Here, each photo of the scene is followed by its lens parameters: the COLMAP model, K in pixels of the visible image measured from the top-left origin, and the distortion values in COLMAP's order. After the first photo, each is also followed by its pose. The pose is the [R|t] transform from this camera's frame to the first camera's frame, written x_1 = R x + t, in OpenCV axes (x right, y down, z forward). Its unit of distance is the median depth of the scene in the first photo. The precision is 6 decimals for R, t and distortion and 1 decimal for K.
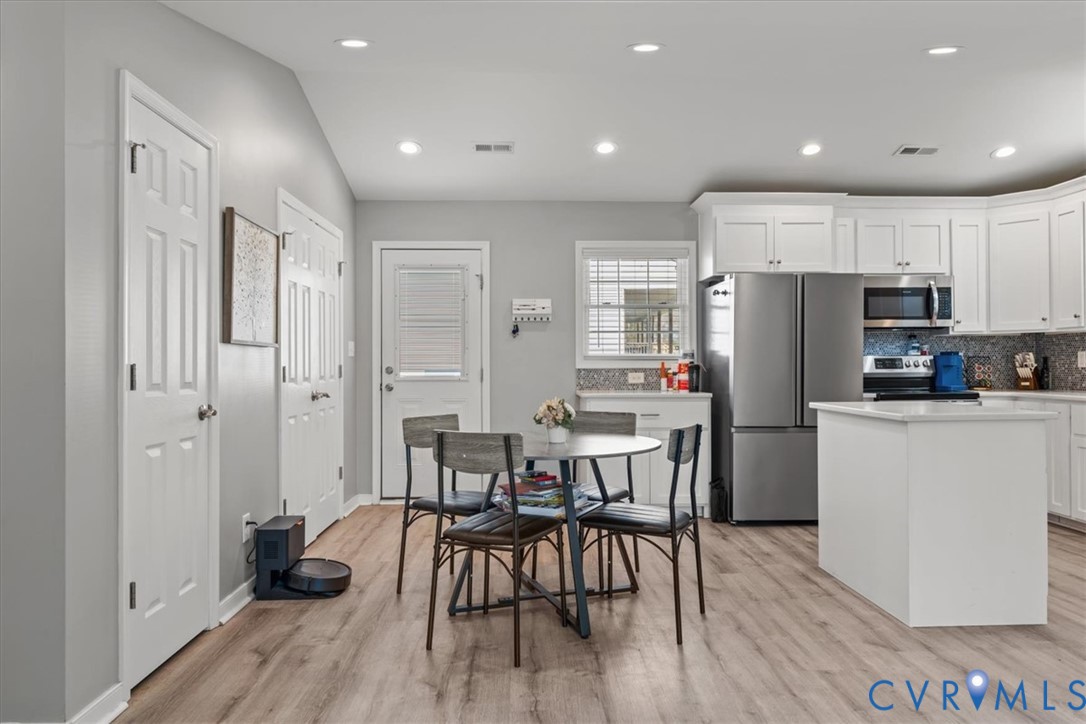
lens RADIAL K [[715.1, 0, 543.0], [0, 715.1, 362.0], [0, 0, 1]] dist [0.002603, 0.002104]
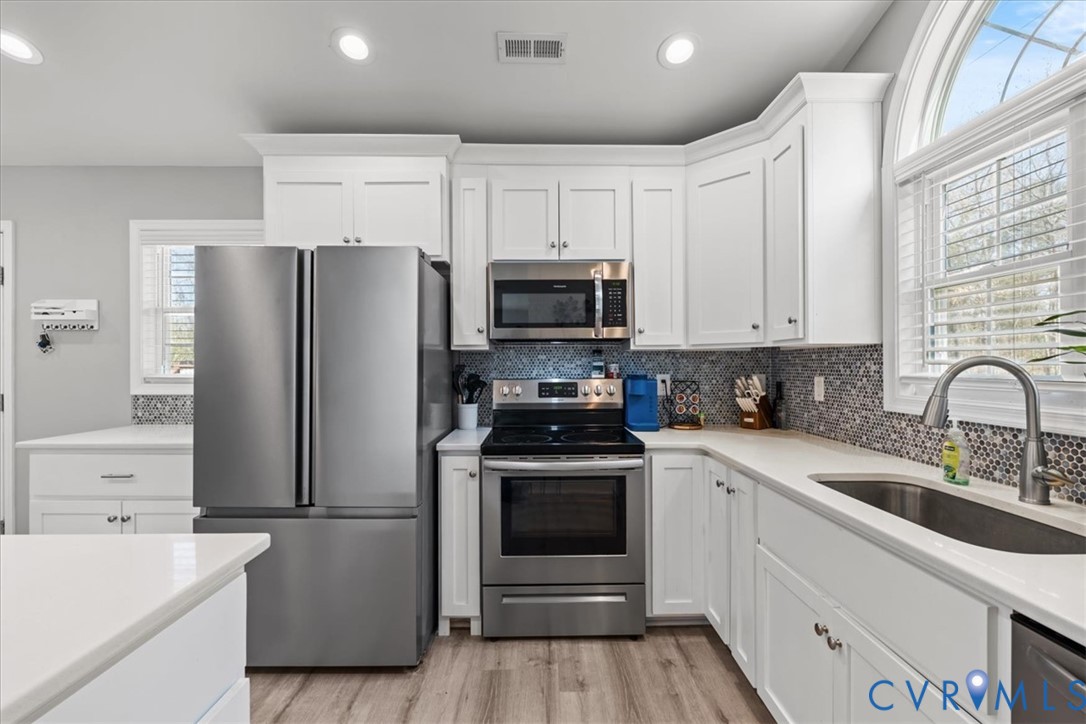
lens RADIAL K [[476.6, 0, 544.1], [0, 476.6, 364.8], [0, 0, 1]] dist [-0.000782, 0.000040]
pose [[0.999649, 0.002836, -0.026328, 0.504465], [-0.002732, 0.999988, 0.003980, -0.025970], [0.026339, -0.003907, 0.999645, 0.550409]]
